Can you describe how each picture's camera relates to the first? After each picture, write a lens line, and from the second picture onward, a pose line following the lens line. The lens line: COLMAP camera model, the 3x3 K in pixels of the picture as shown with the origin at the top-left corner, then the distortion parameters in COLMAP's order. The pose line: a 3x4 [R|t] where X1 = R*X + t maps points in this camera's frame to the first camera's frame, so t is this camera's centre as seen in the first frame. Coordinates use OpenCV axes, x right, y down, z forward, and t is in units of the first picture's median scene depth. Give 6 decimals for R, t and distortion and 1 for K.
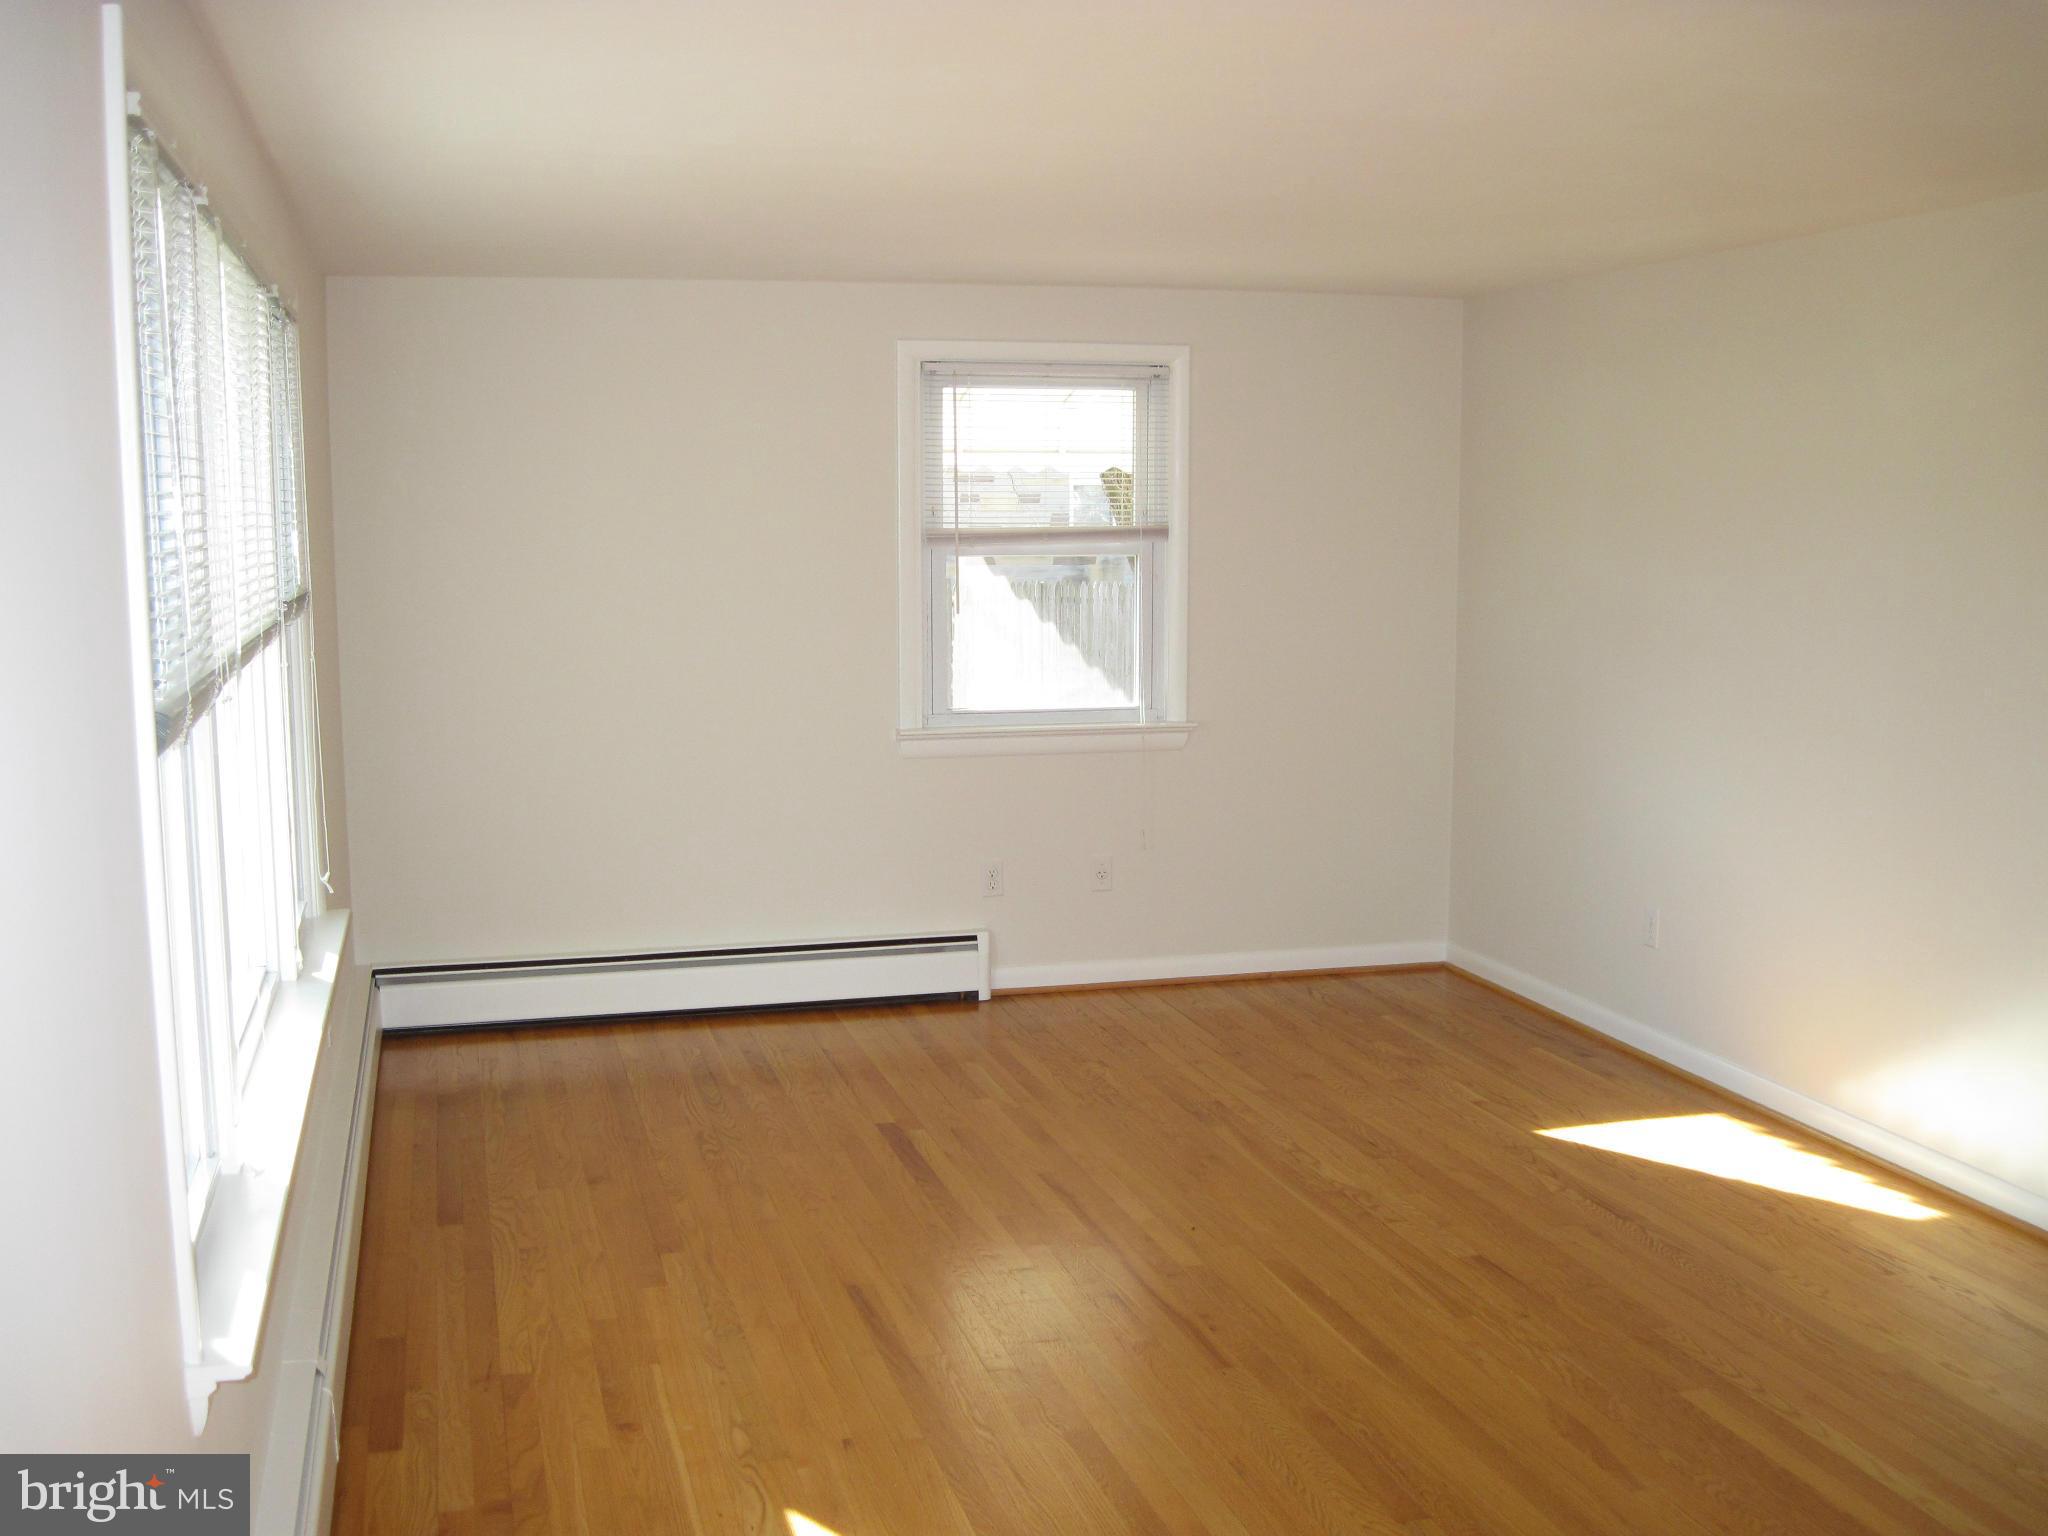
lens RADIAL K [[2113.7, 0, 1002.4], [0, 2113.7, 818.9], [0, 0, 1]] dist [-0.103420, 0.025150]
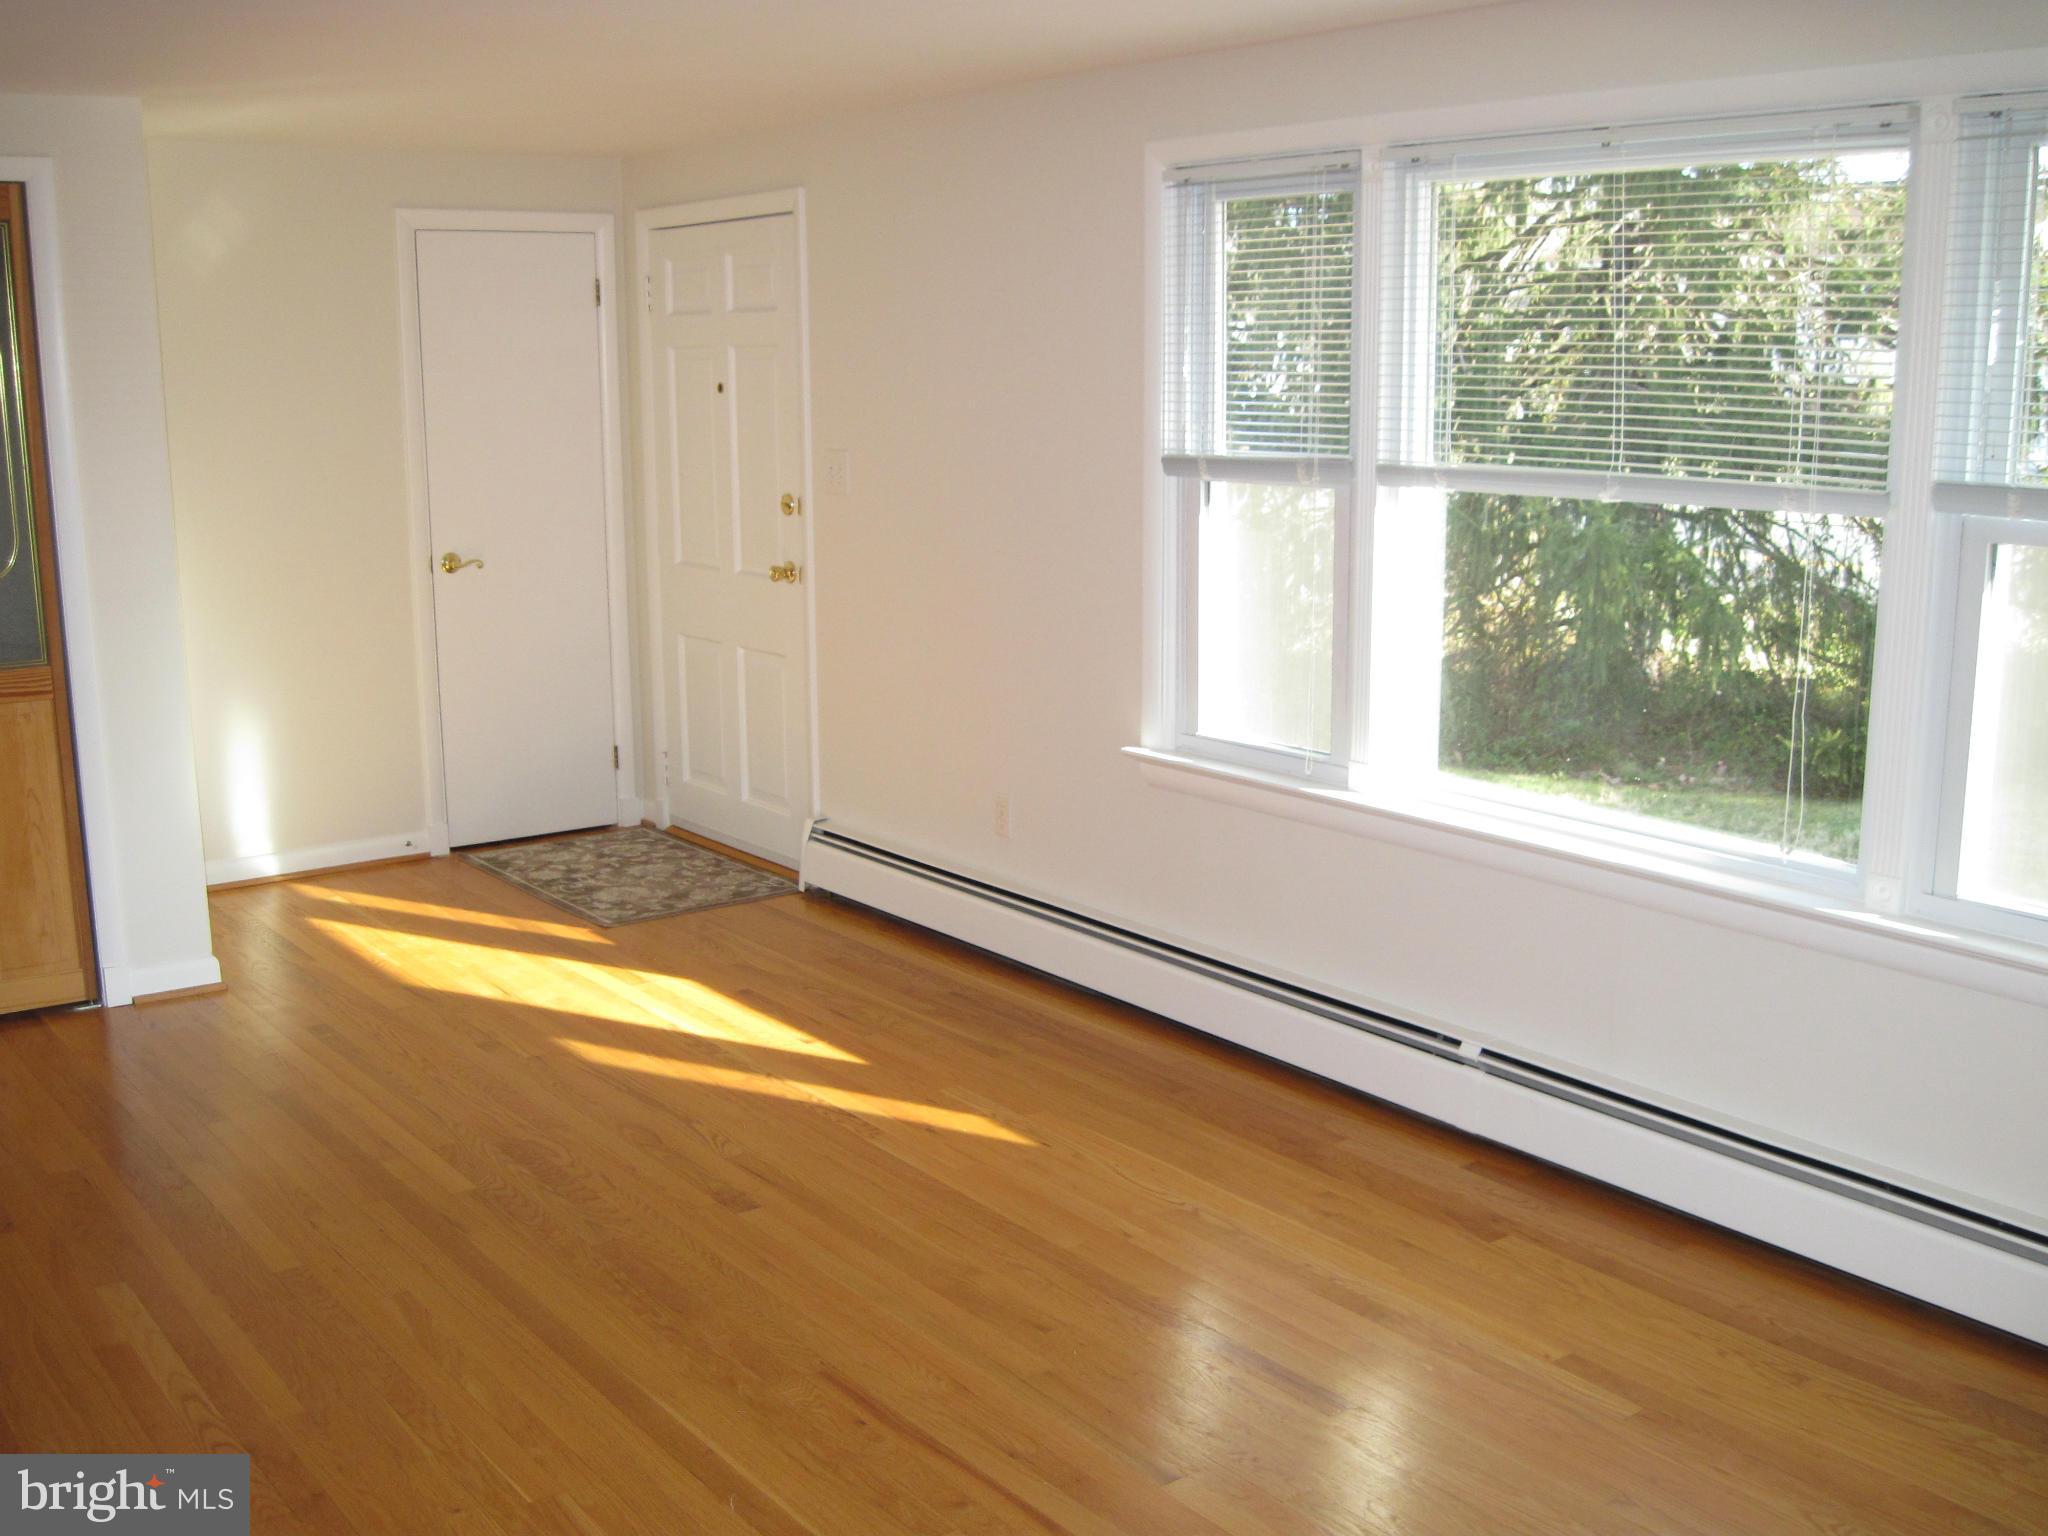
lens RADIAL K [[2113.7, 0, 1002.4], [0, 2113.7, 818.9], [0, 0, 1]] dist [-0.103420, 0.025150]
pose [[-0.932639, 0.091539, -0.349007, 0.232861], [-0.039420, 0.935641, 0.350744, -0.192545], [0.358652, 0.340876, -0.869007, 1.236461]]
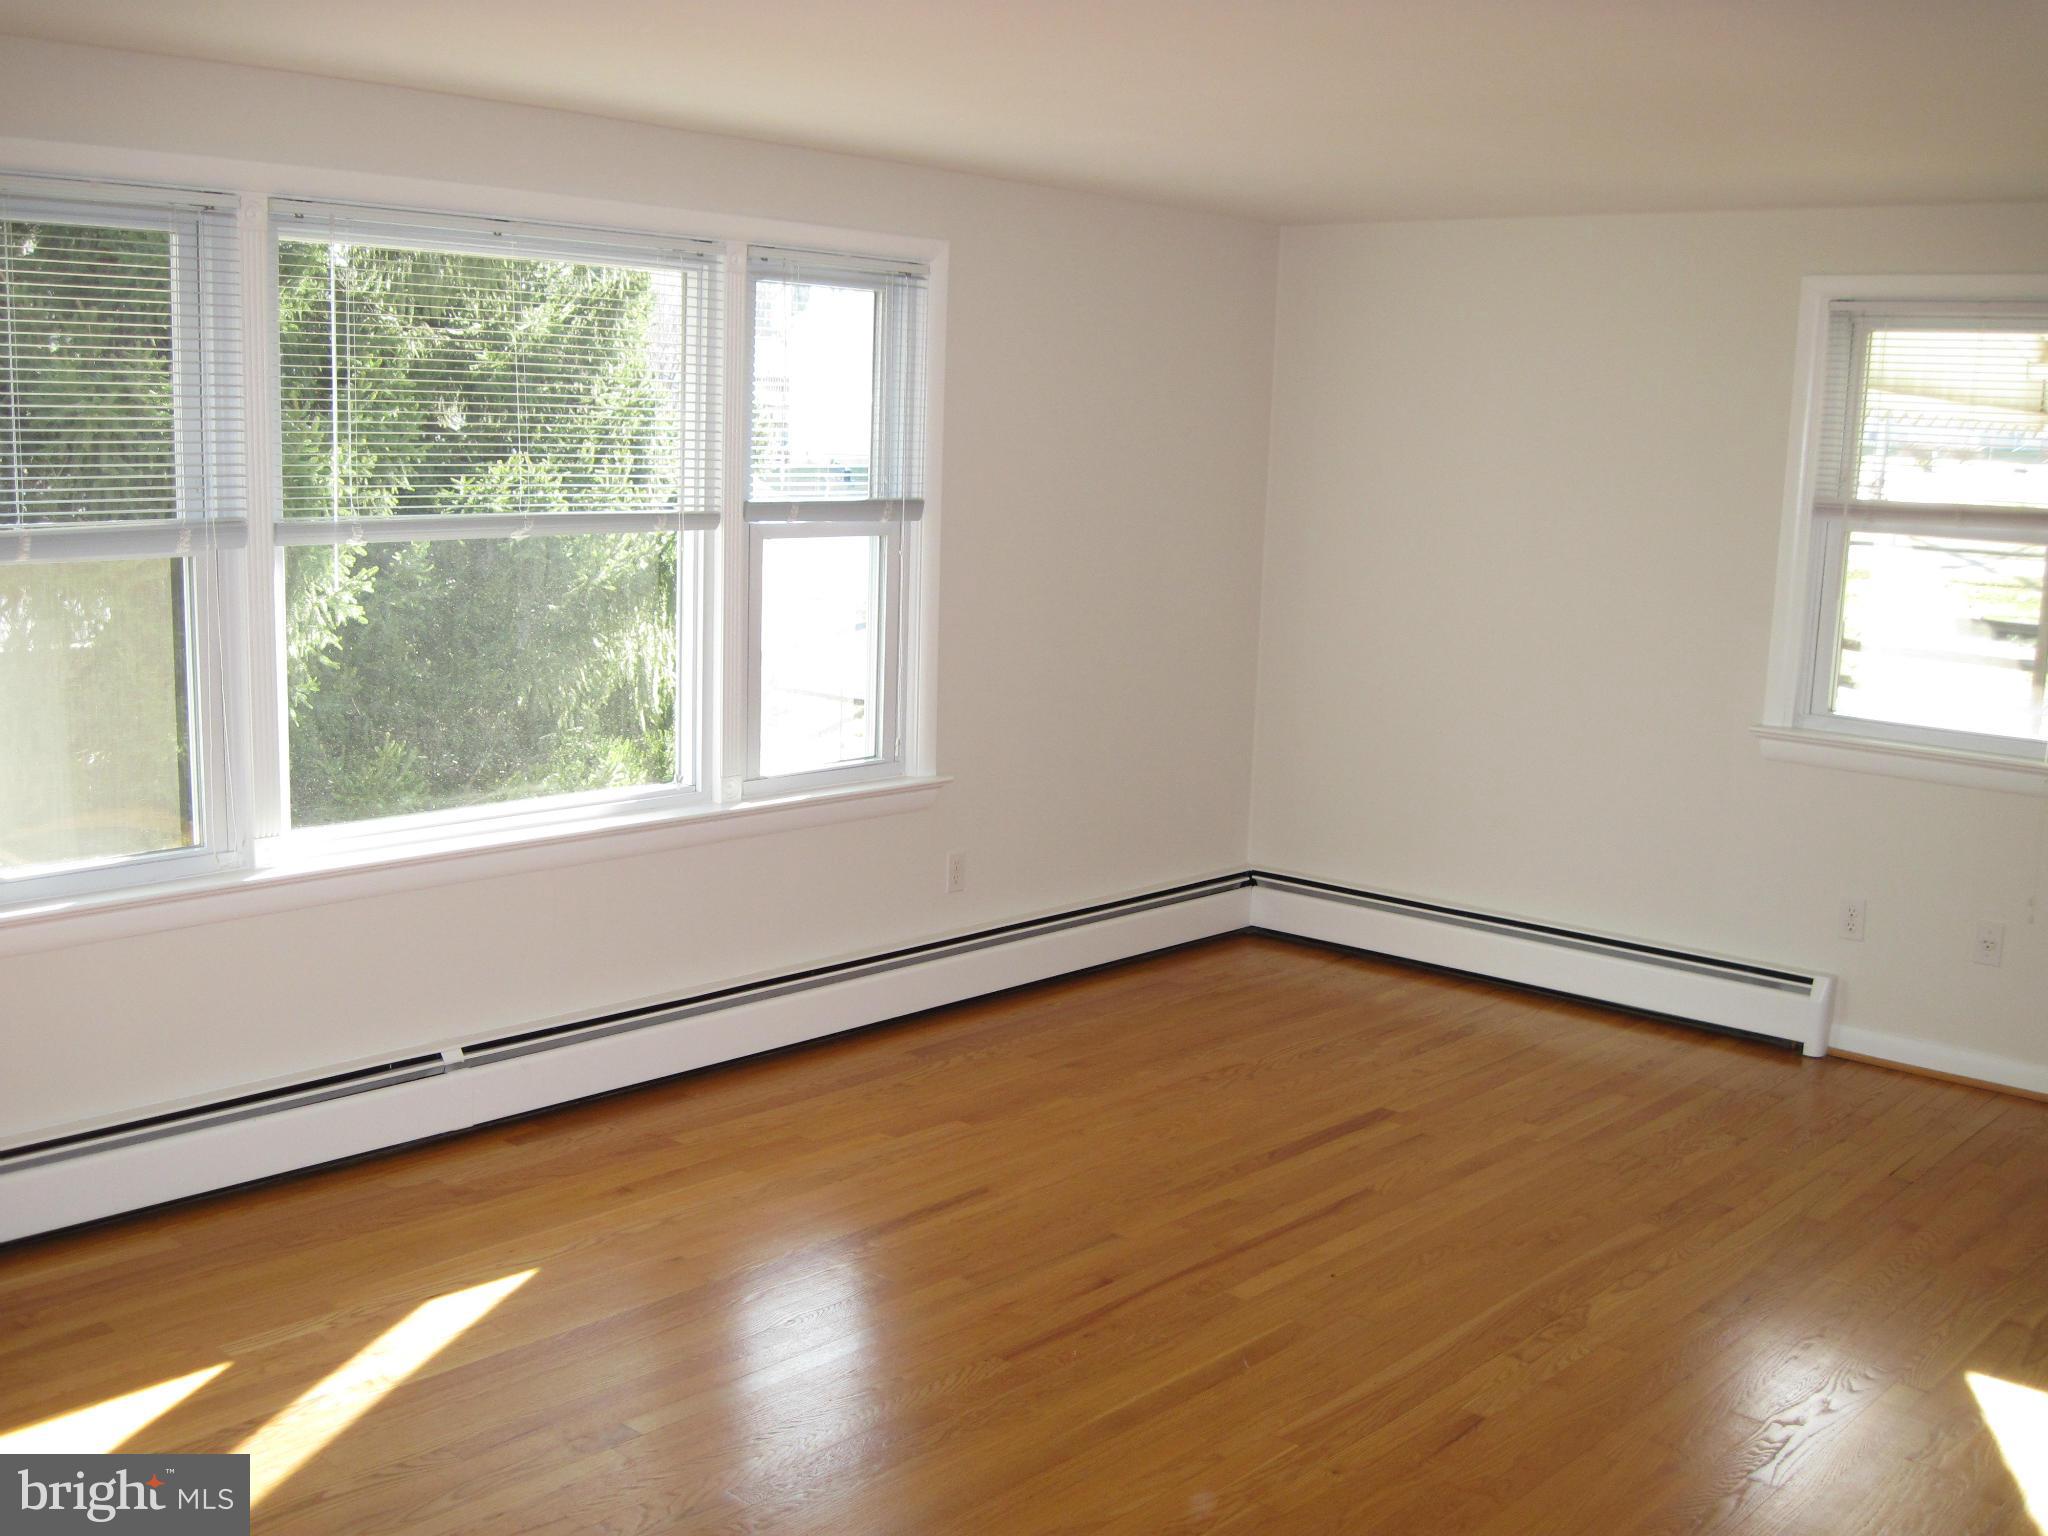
lens RADIAL K [[2113.7, 0, 1002.4], [0, 2113.7, 818.9], [0, 0, 1]] dist [-0.103420, 0.025150]
pose [[0.546946, 0.174682, -0.818741, 0.608051], [-0.156599, 0.982074, 0.104916, -0.056196], [0.822391, 0.070831, 0.564496, 0.321756]]
